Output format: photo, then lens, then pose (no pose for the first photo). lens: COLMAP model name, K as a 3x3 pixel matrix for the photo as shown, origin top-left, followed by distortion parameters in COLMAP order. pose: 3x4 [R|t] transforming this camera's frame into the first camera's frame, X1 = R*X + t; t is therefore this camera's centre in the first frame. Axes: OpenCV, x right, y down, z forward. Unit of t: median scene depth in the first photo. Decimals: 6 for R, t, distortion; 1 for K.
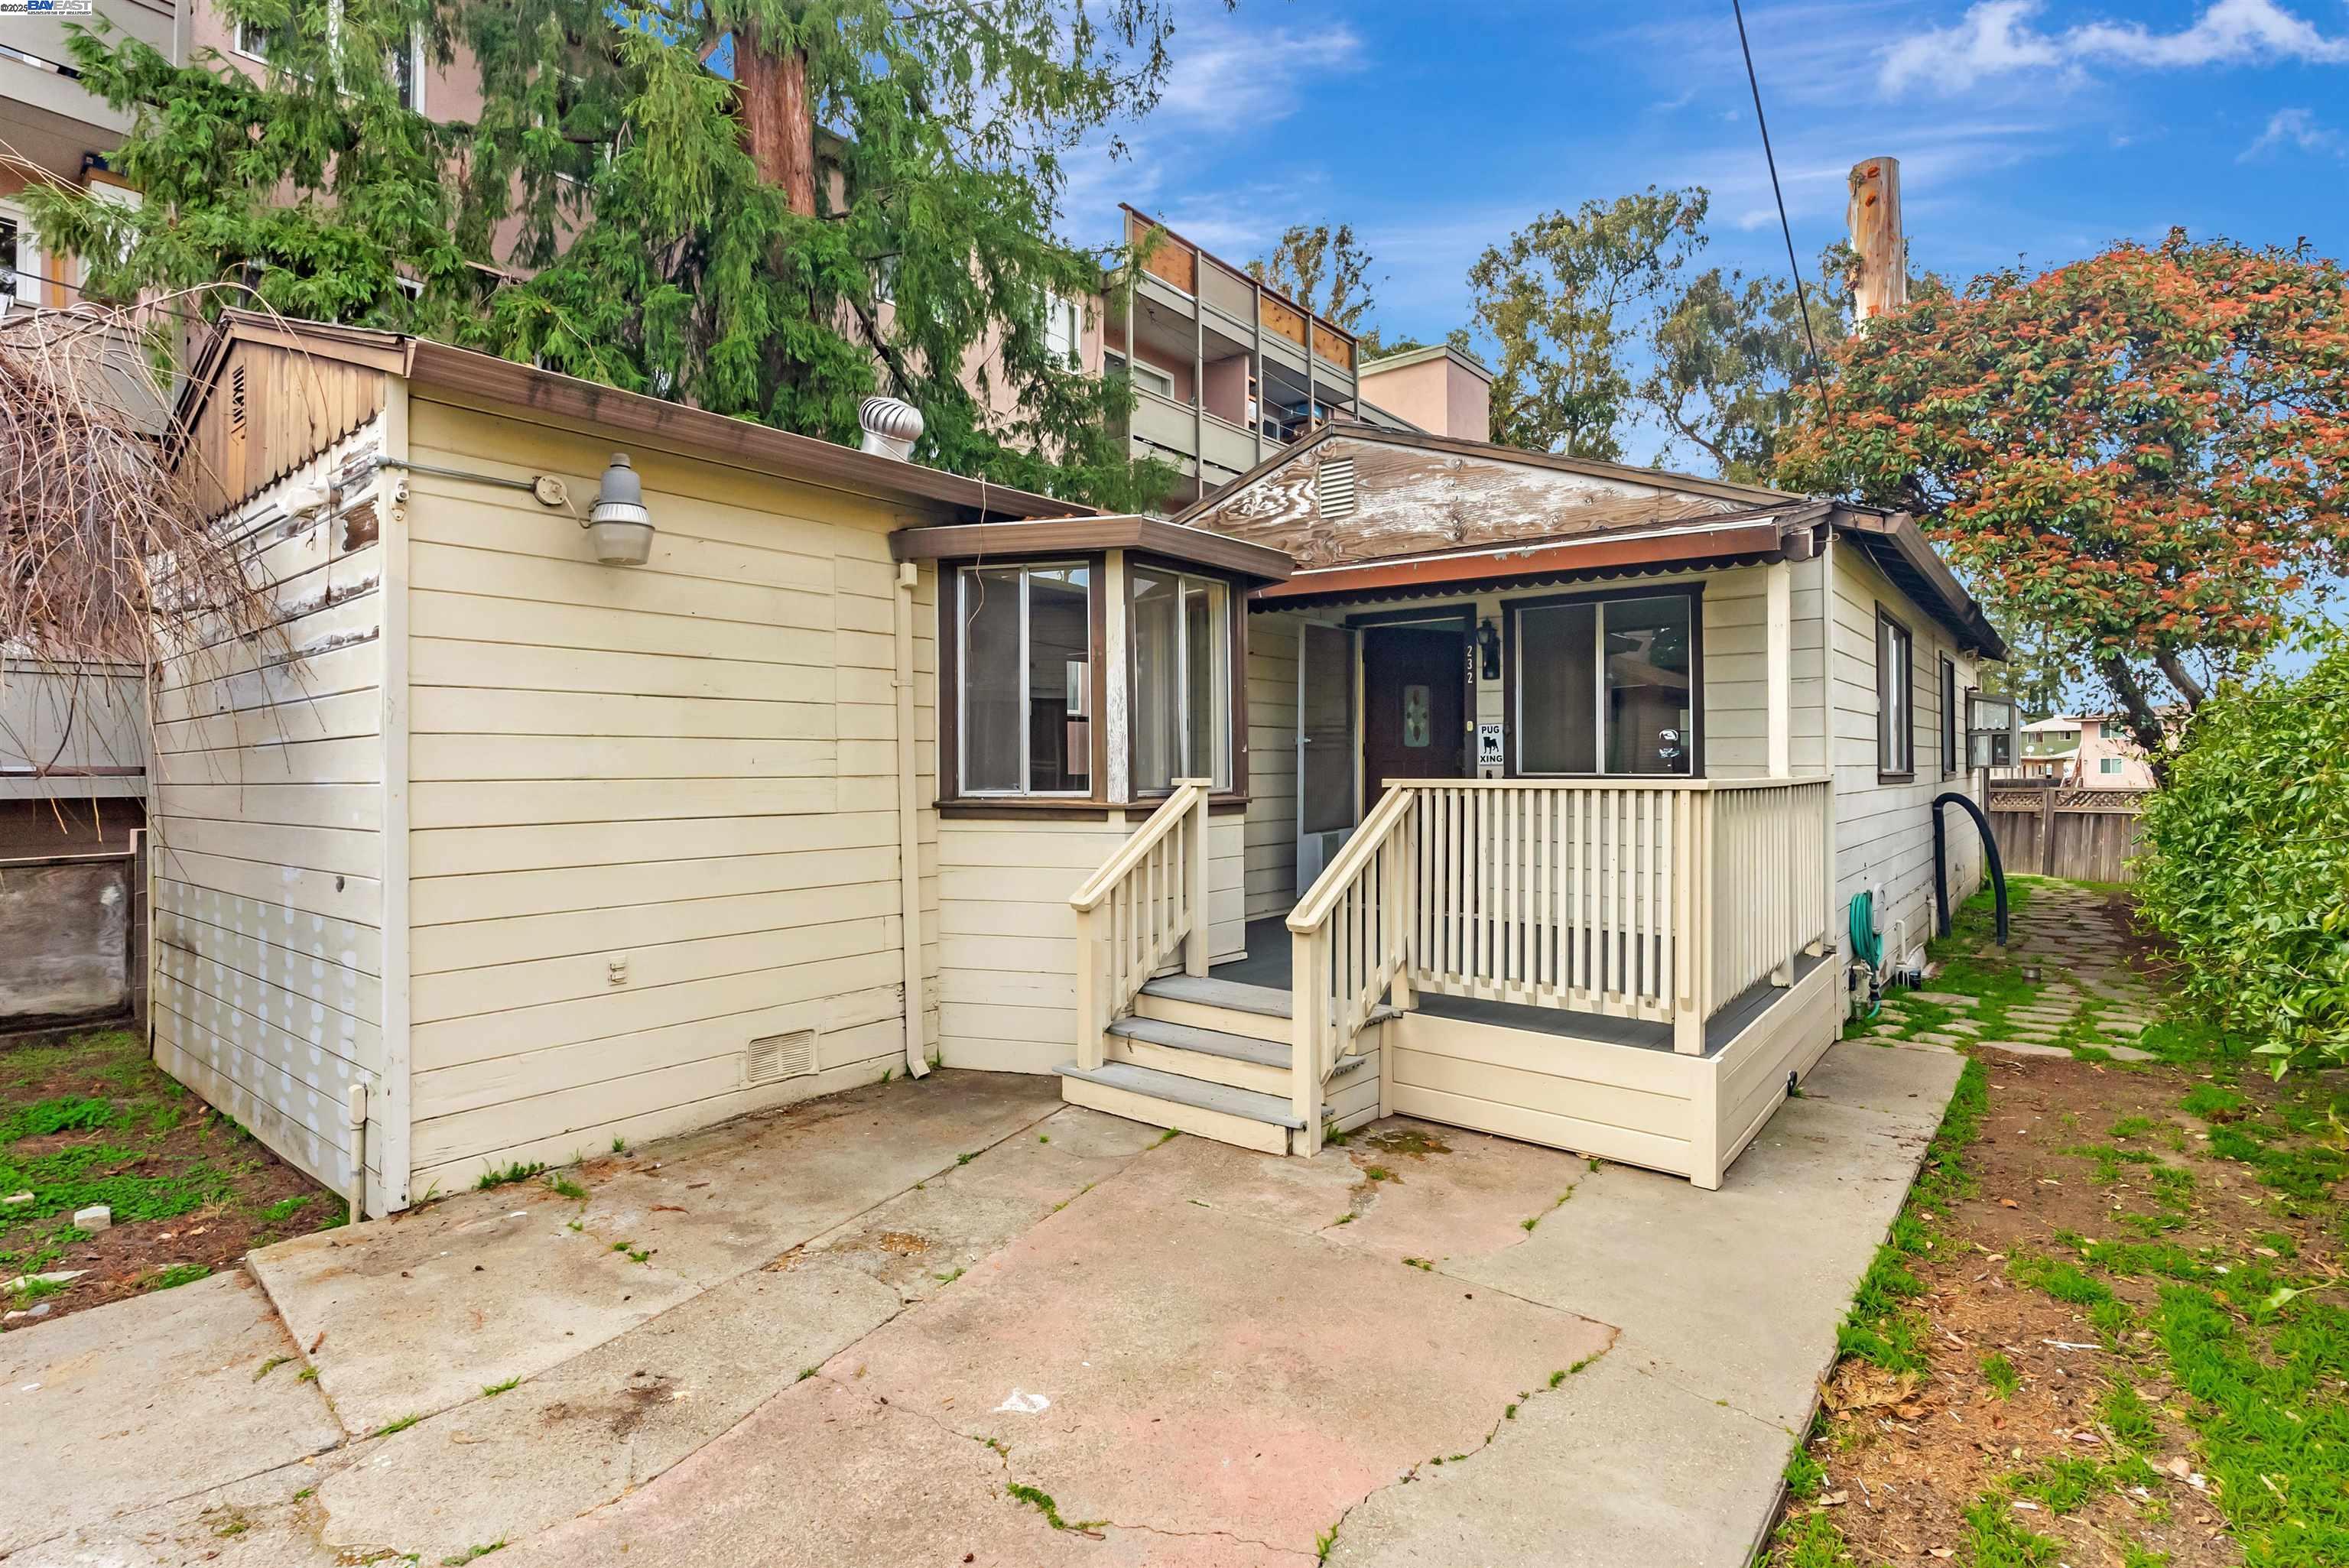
lens RADIAL K [[1126.1, 0, 1208.5], [0, 1126.1, 754.0], [0, 0, 1]] dist [-0.005841, 0.001939]
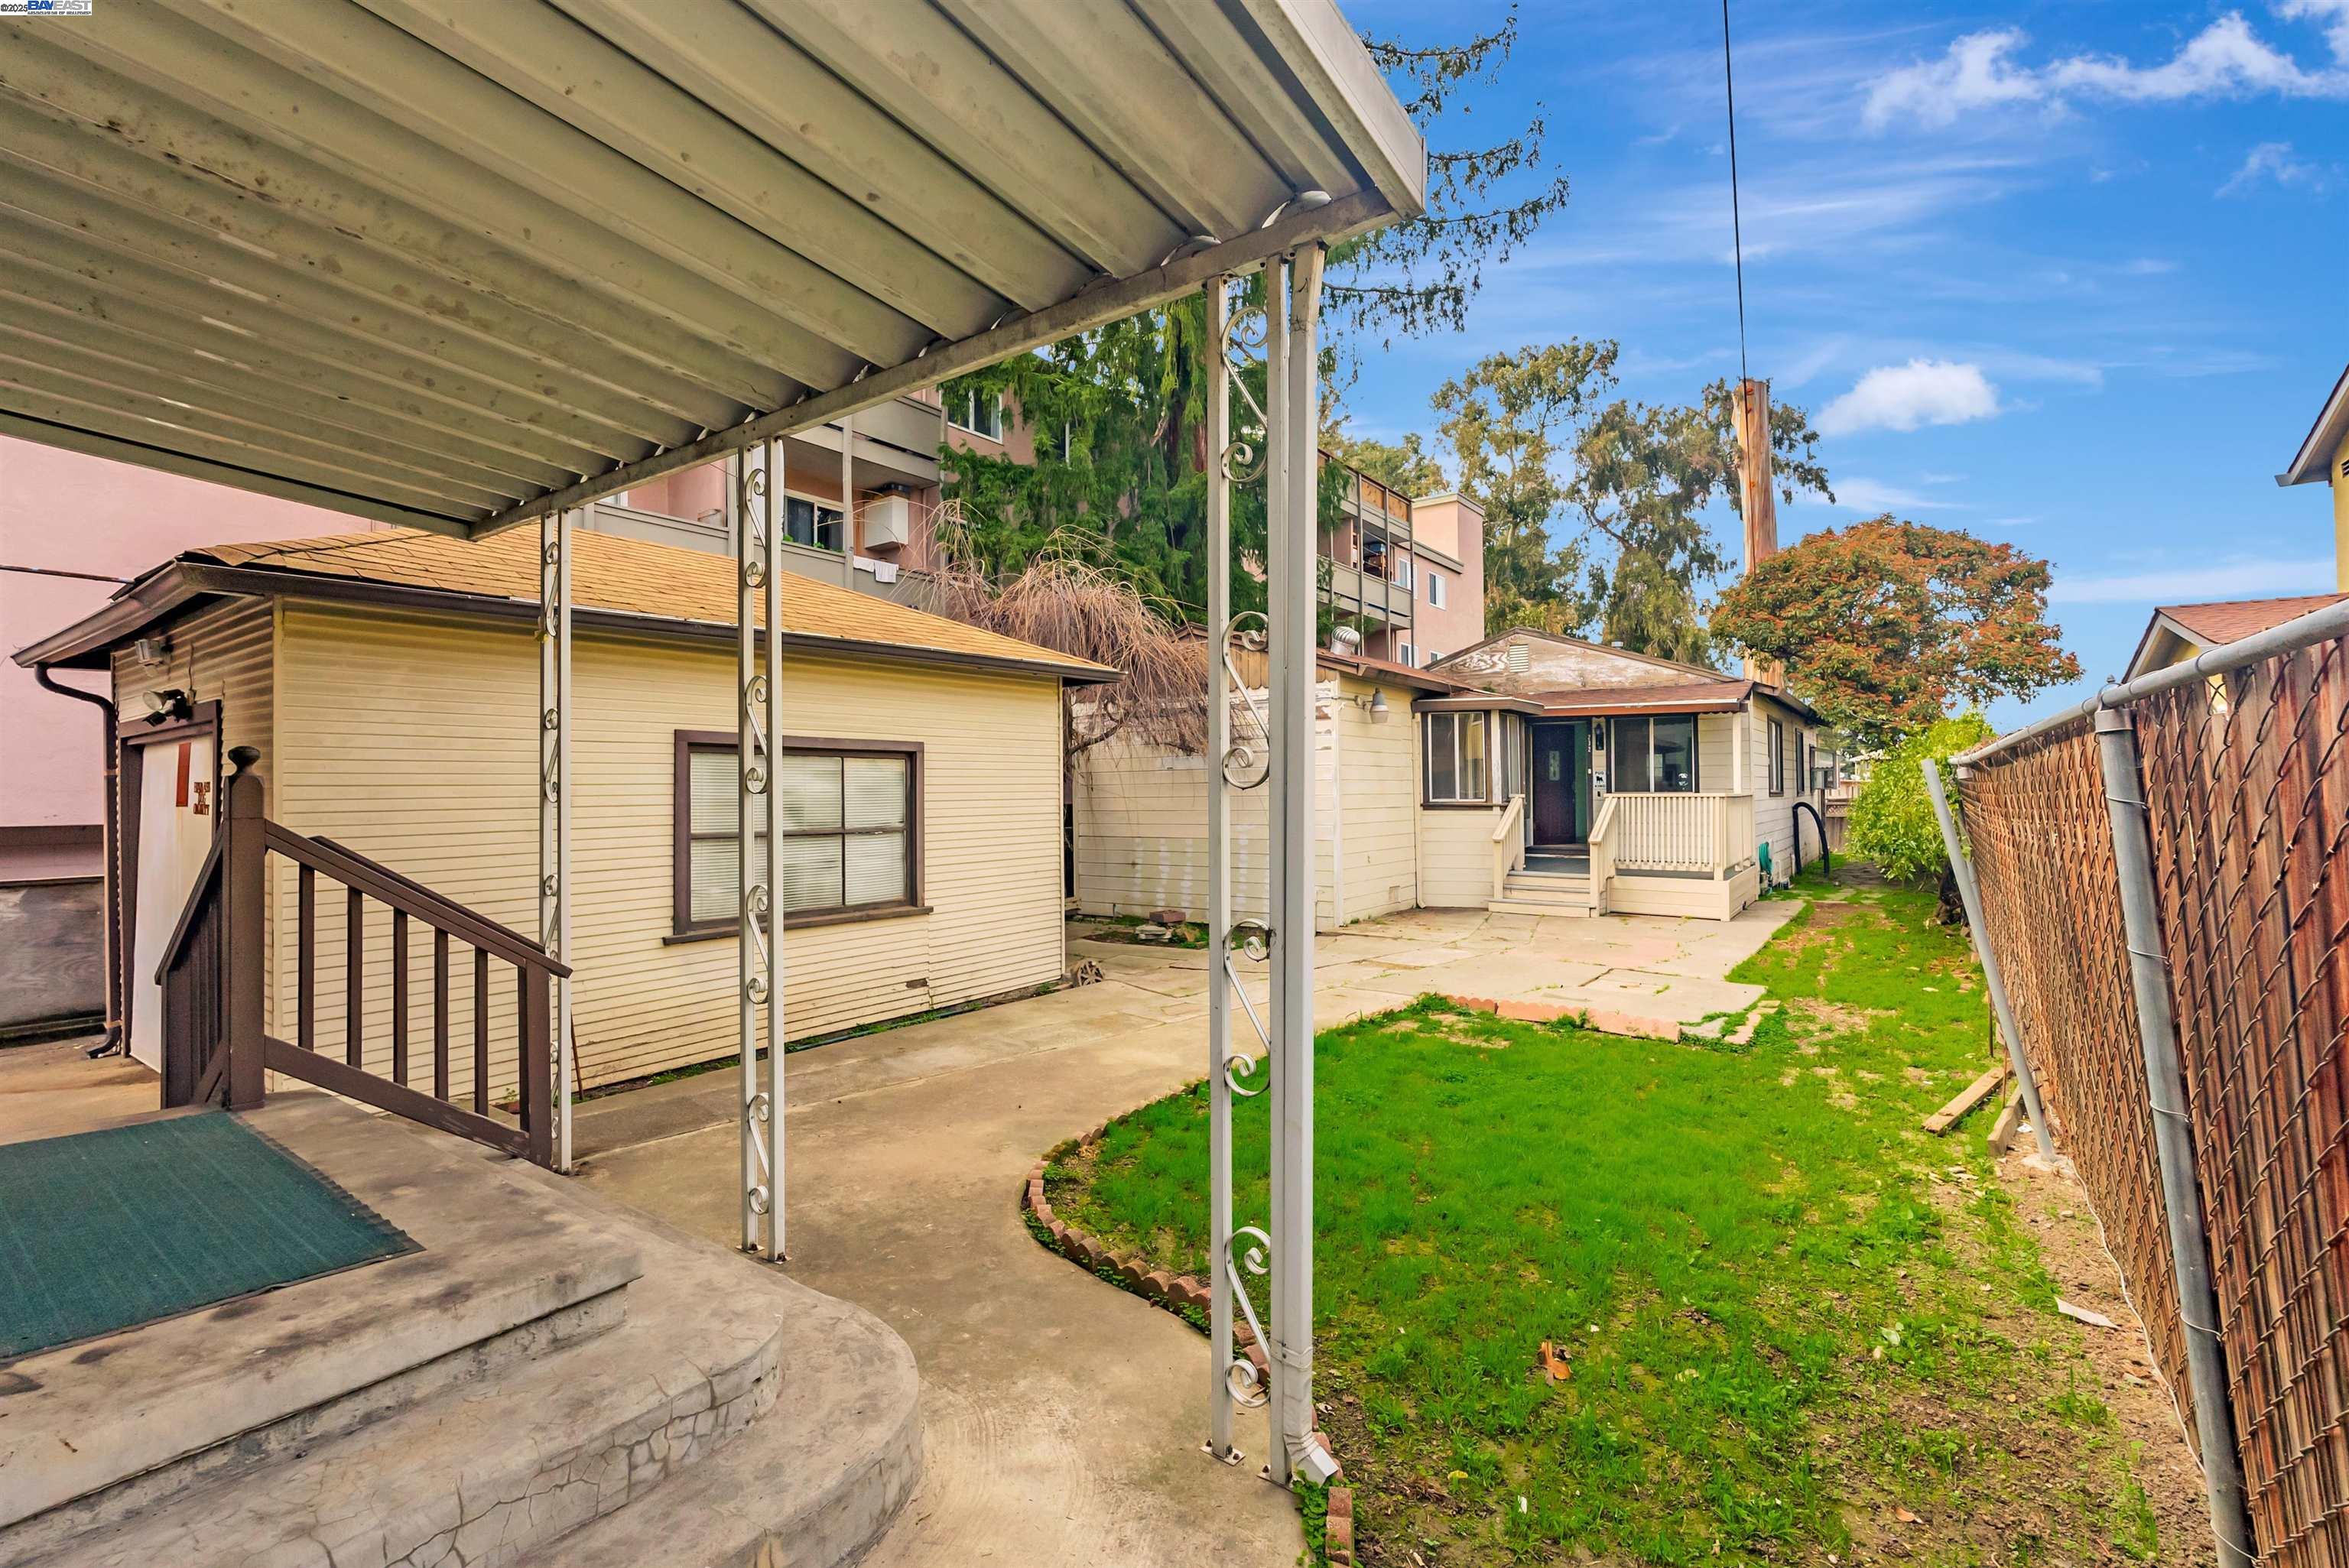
lens RADIAL K [[1046.0, 0, 1181.4], [0, 1046.0, 770.1], [0, 0, 1]] dist [-0.009231, -0.000390]
pose [[0.999018, -0.002047, 0.044256, -0.572665], [0.002387, 0.999968, -0.007646, -0.011266], [-0.044239, 0.007744, 0.998991, -0.880215]]
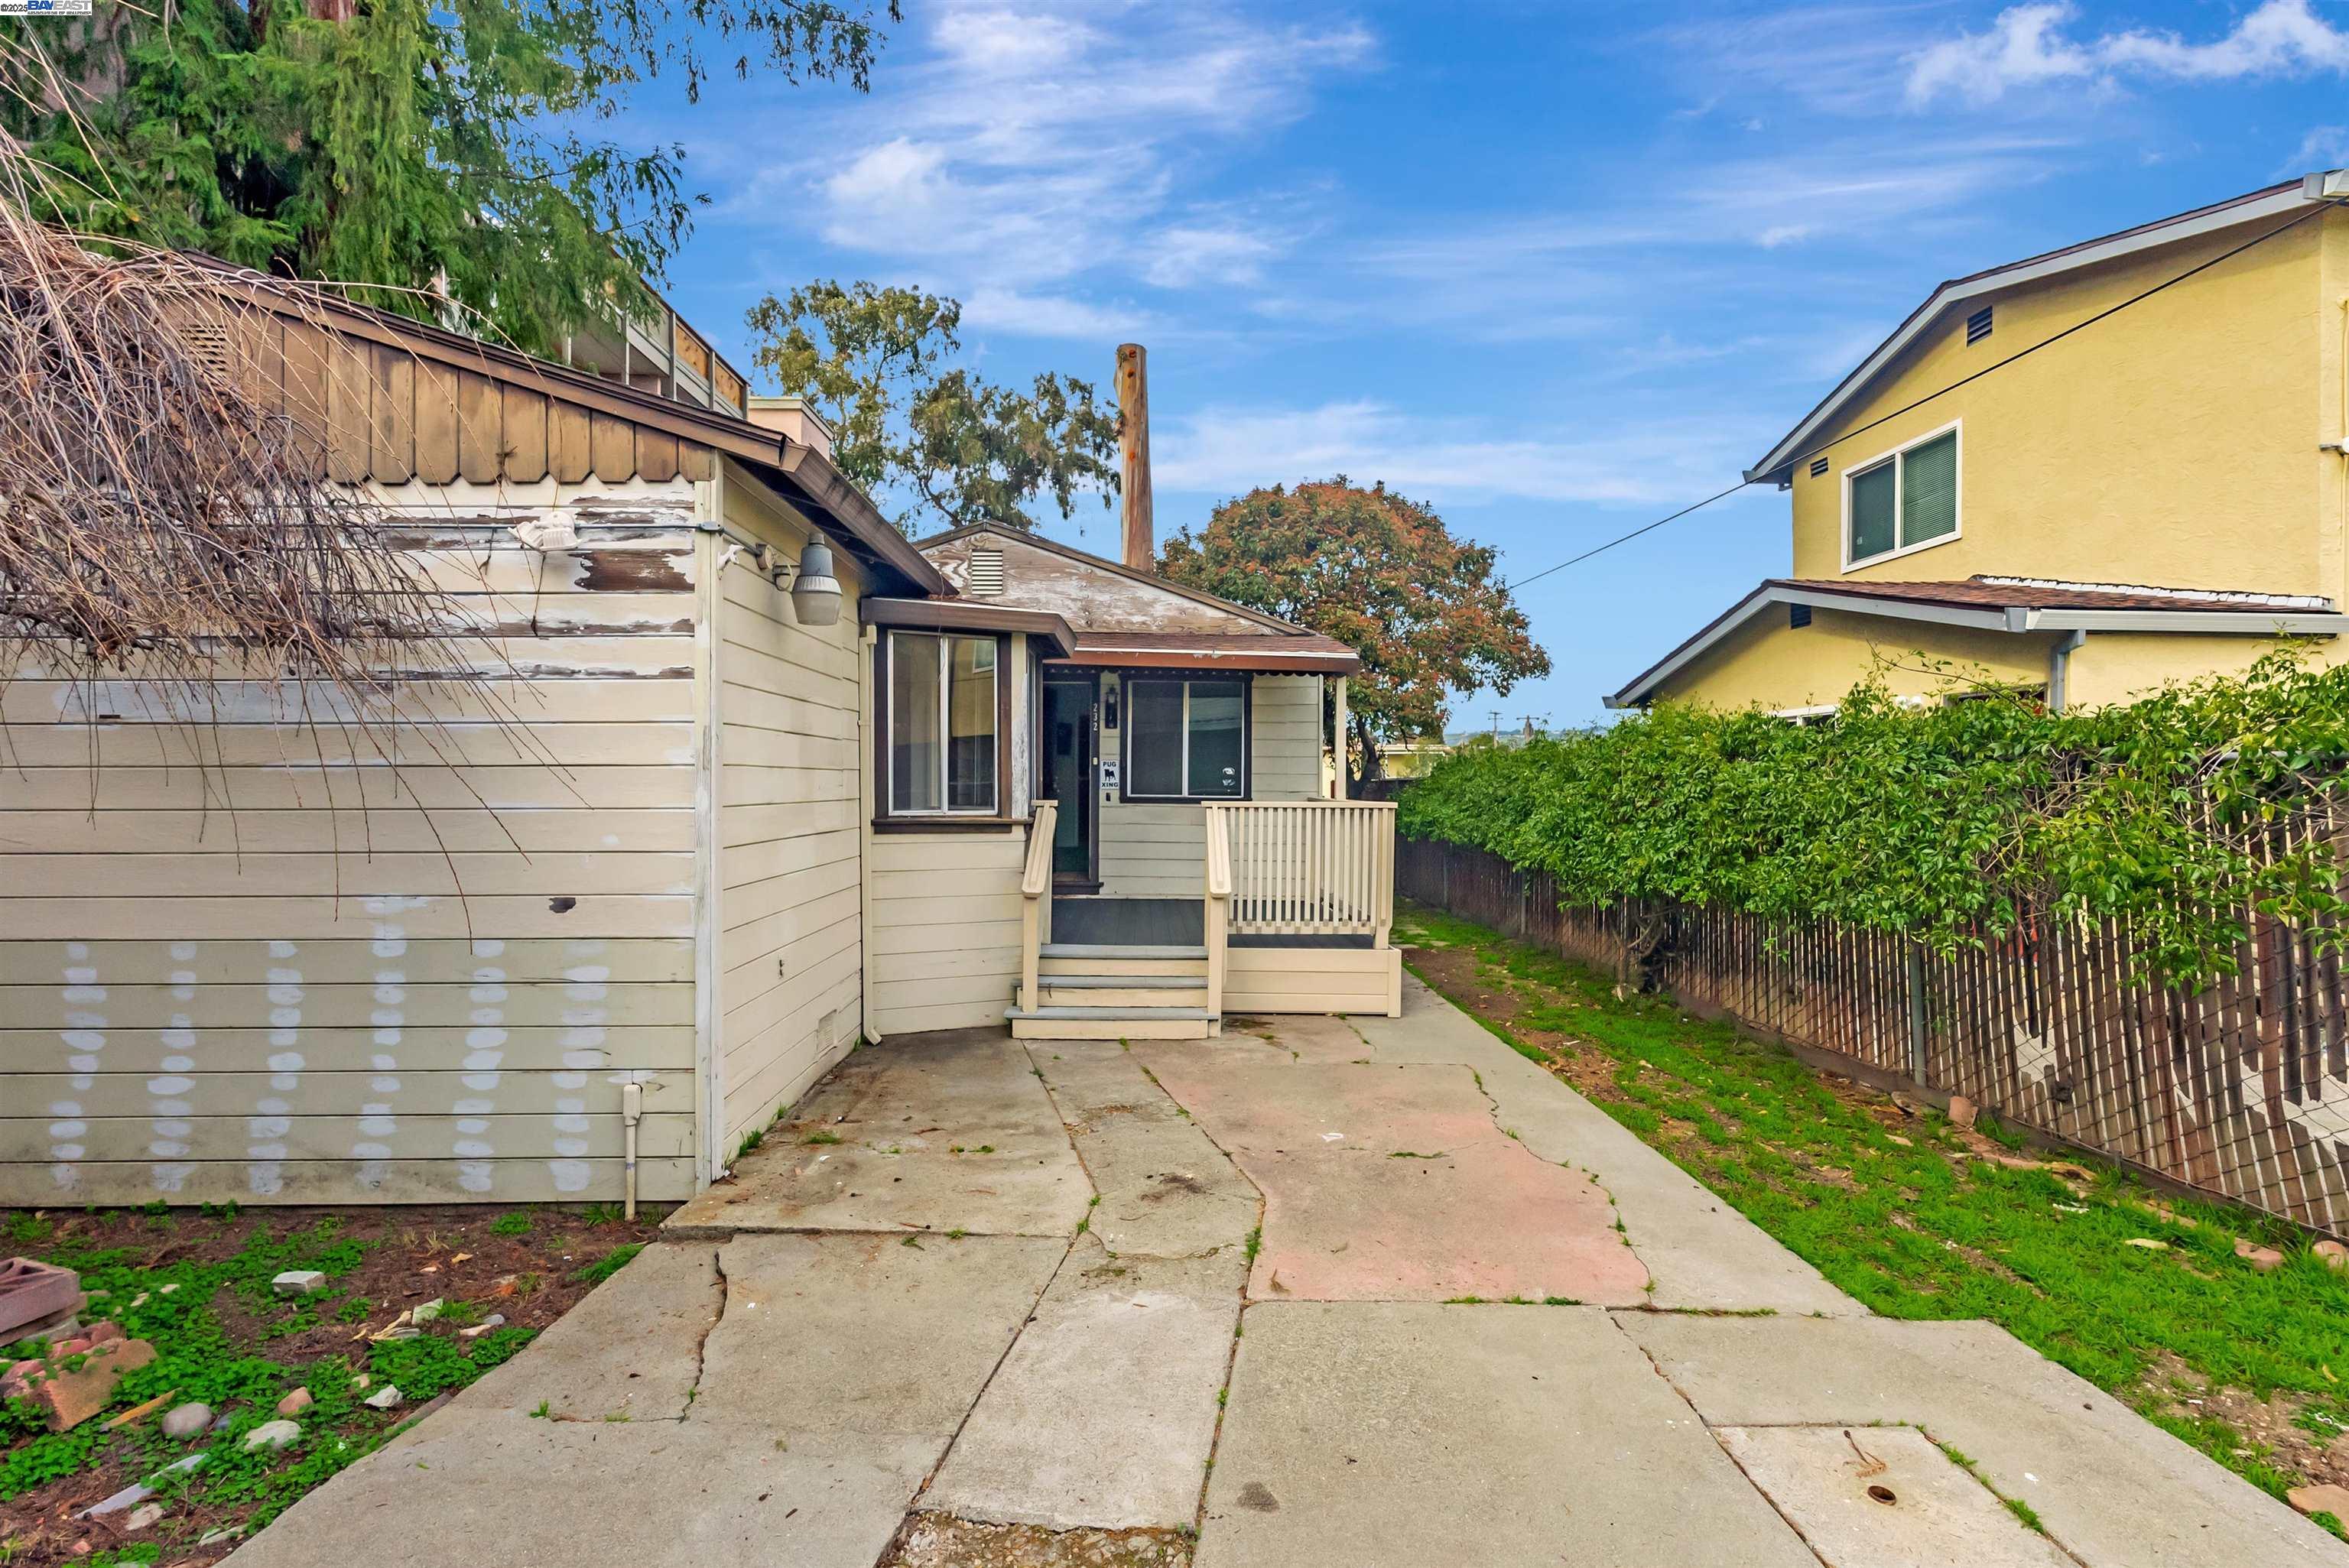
lens RADIAL K [[1046.0, 0, 1171.6], [0, 1046.0, 775.7], [0, 0, 1]] dist [-0.009231, -0.000390]
pose [[0.769657, 0.012913, 0.638327, -0.455221], [-0.016928, 0.999857, 0.000184, -0.007267], [-0.638233, -0.010947, 0.769765, -0.052312]]
